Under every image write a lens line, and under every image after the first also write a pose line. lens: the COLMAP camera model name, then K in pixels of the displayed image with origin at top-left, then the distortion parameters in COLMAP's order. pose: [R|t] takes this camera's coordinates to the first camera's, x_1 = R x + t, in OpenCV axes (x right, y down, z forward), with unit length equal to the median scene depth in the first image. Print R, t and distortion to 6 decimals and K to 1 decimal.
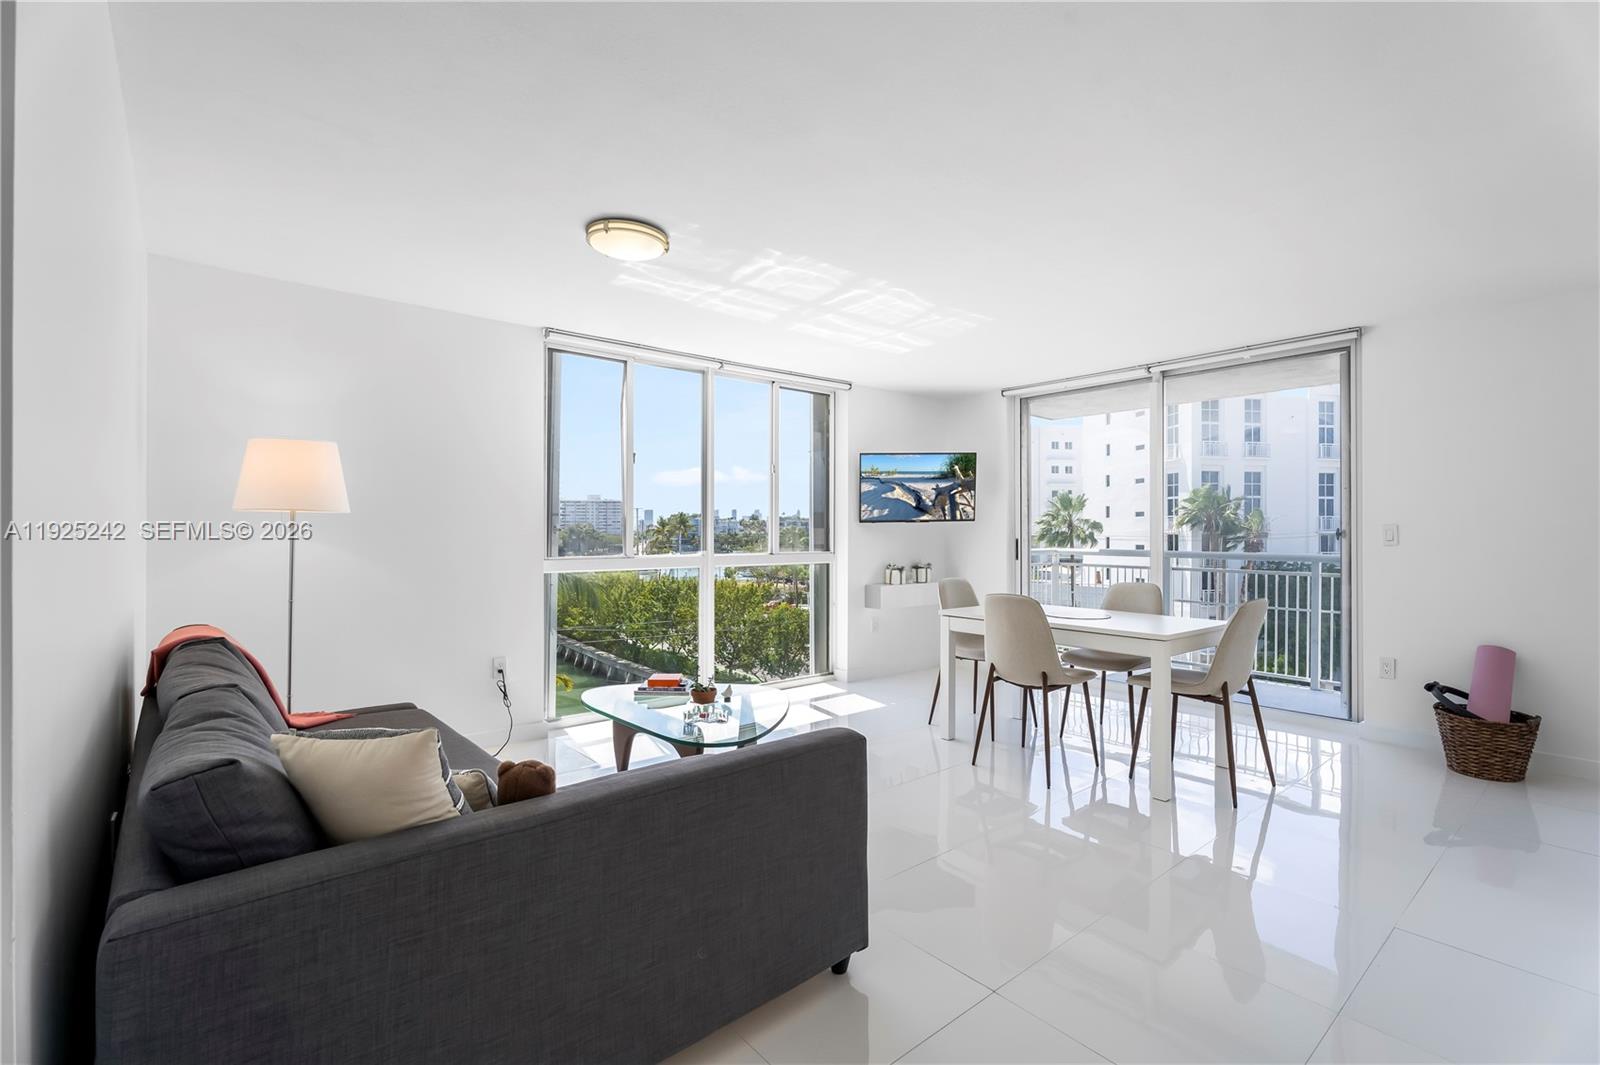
lens RADIAL K [[723.4, 0, 808.2], [0, 723.4, 529.7], [0, 0, 1]] dist [0.000512, 0.000172]
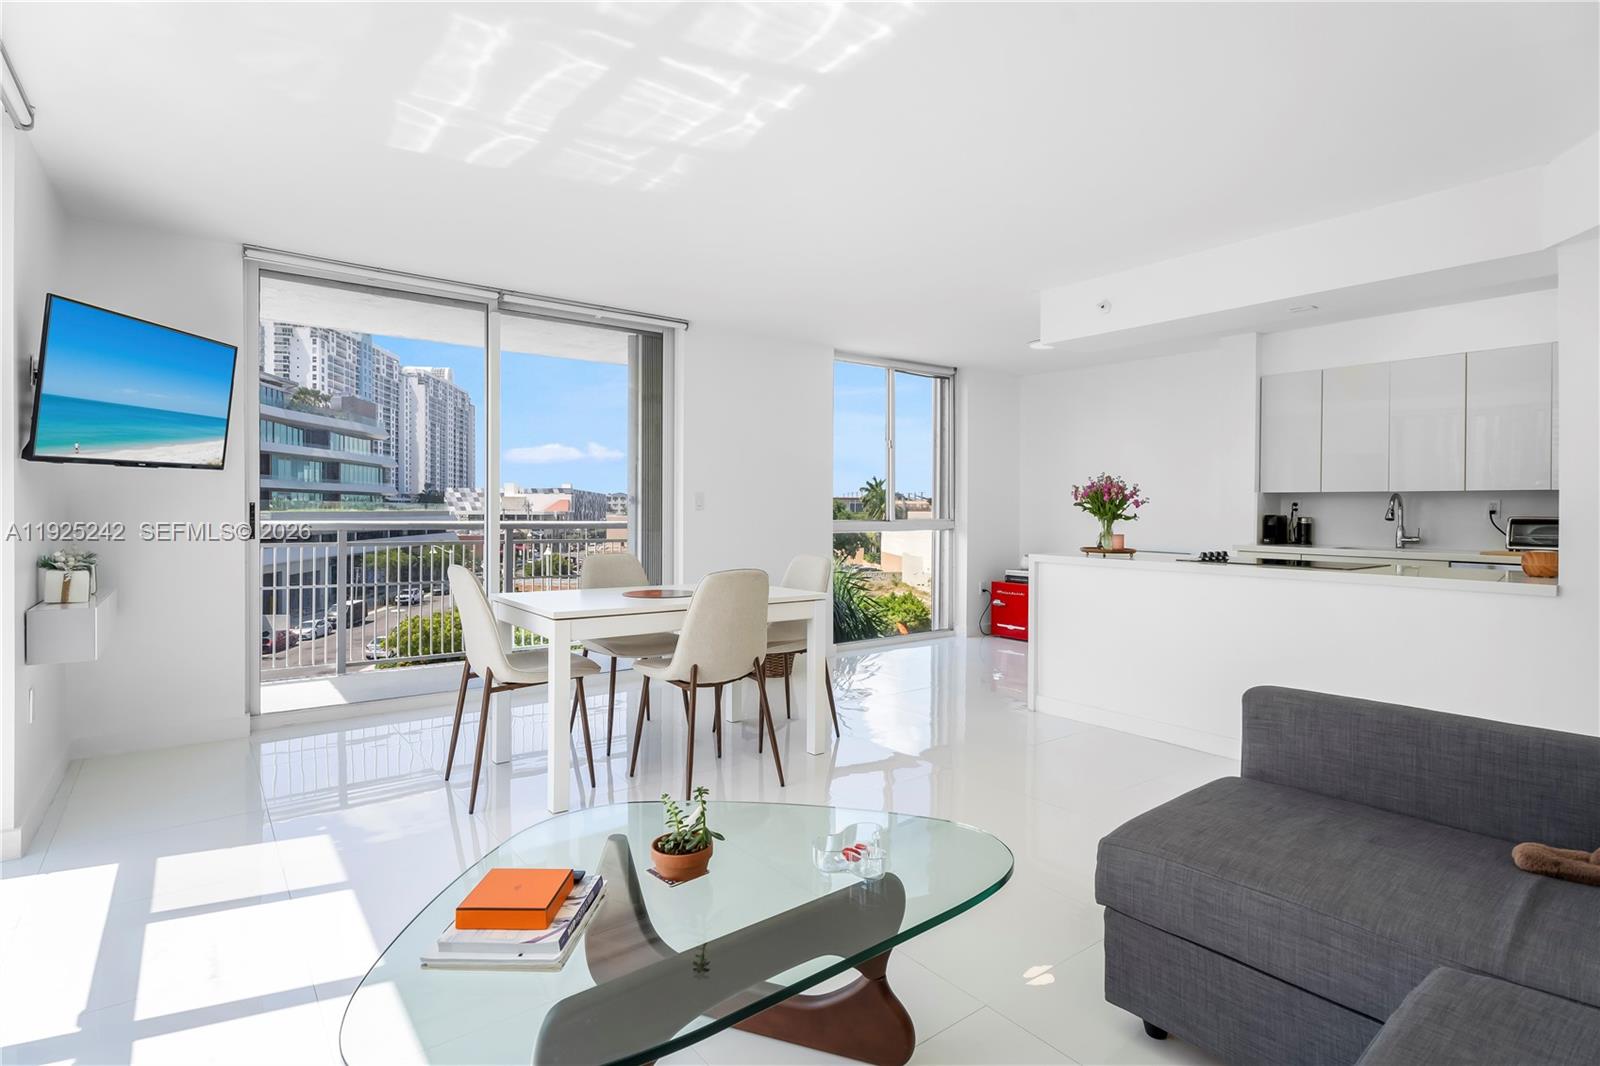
lens RADIAL K [[774.2, 0, 825.7], [0, 774.2, 524.0], [0, 0, 1]] dist [0.000578, 0.000058]
pose [[0.029003, -0.023040, 0.999314, -0.391641], [-0.002644, 0.999729, 0.023126, 0.013515], [-0.999576, -0.003313, 0.028934, 0.609541]]
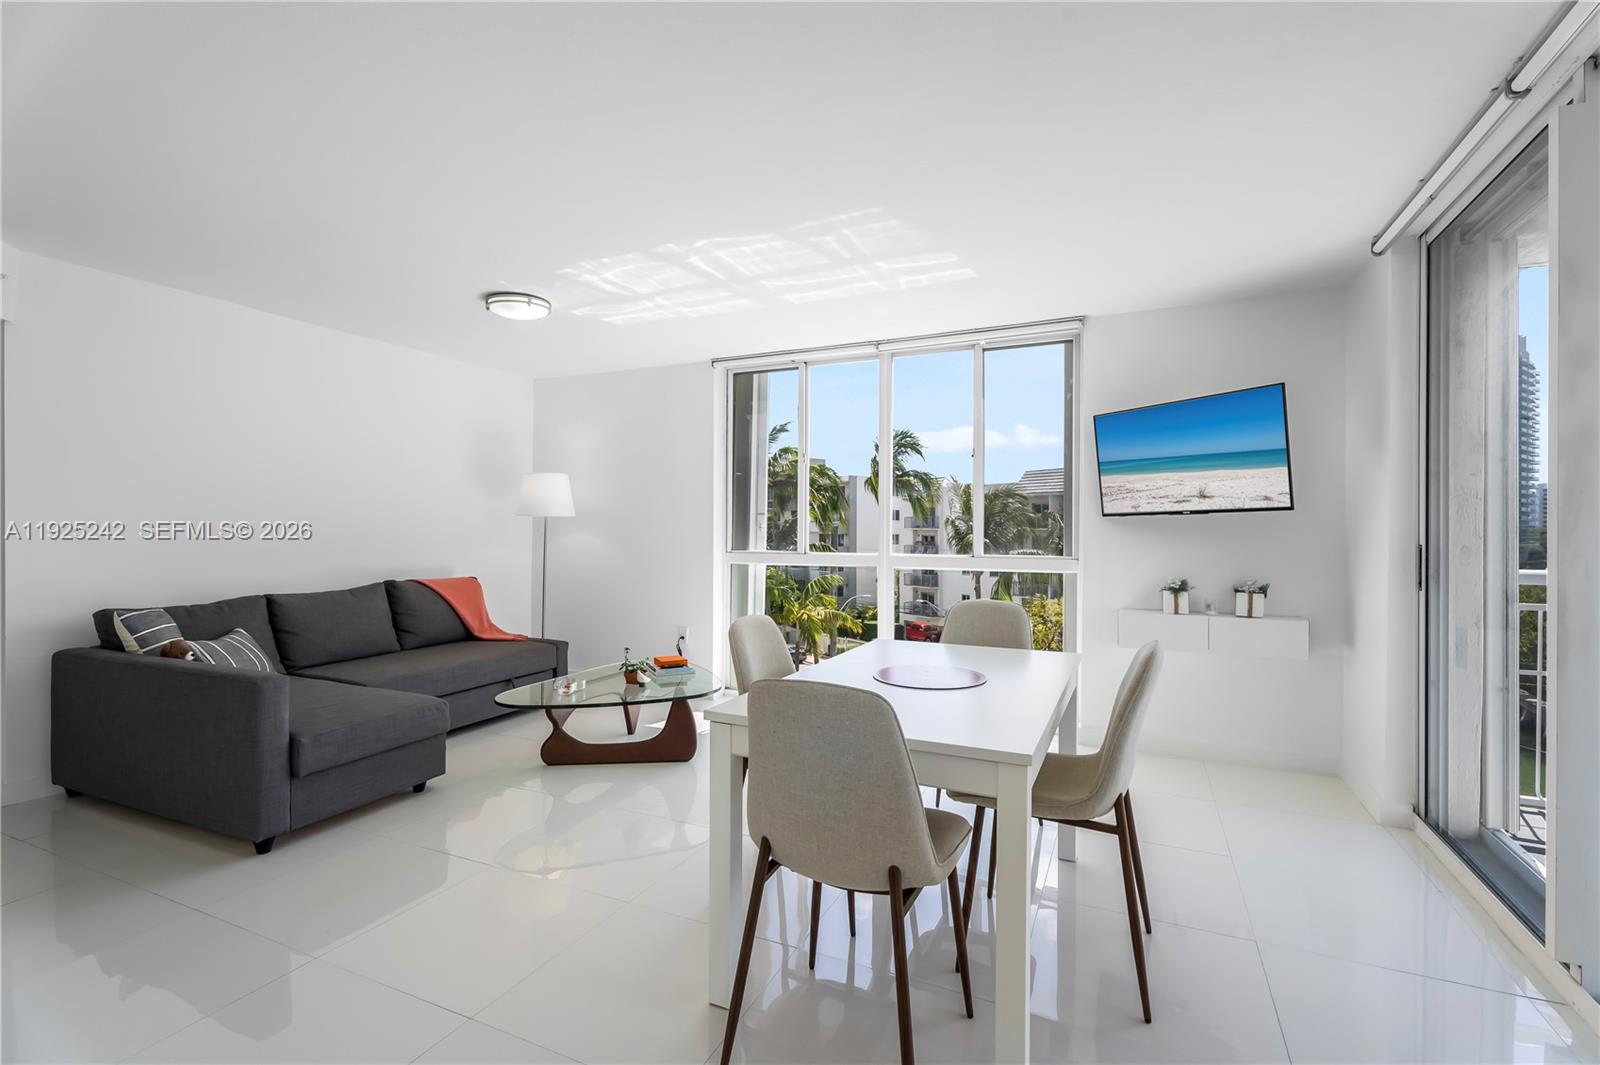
lens RADIAL K [[723.4, 0, 808.2], [0, 723.4, 529.7], [0, 0, 1]] dist [0.000512, 0.000172]
pose [[0.409514, 0.004526, -0.912292, 0.636400], [-0.003403, 0.999988, 0.003434, 0.000370], [0.912297, 0.001699, 0.409525, 0.515345]]
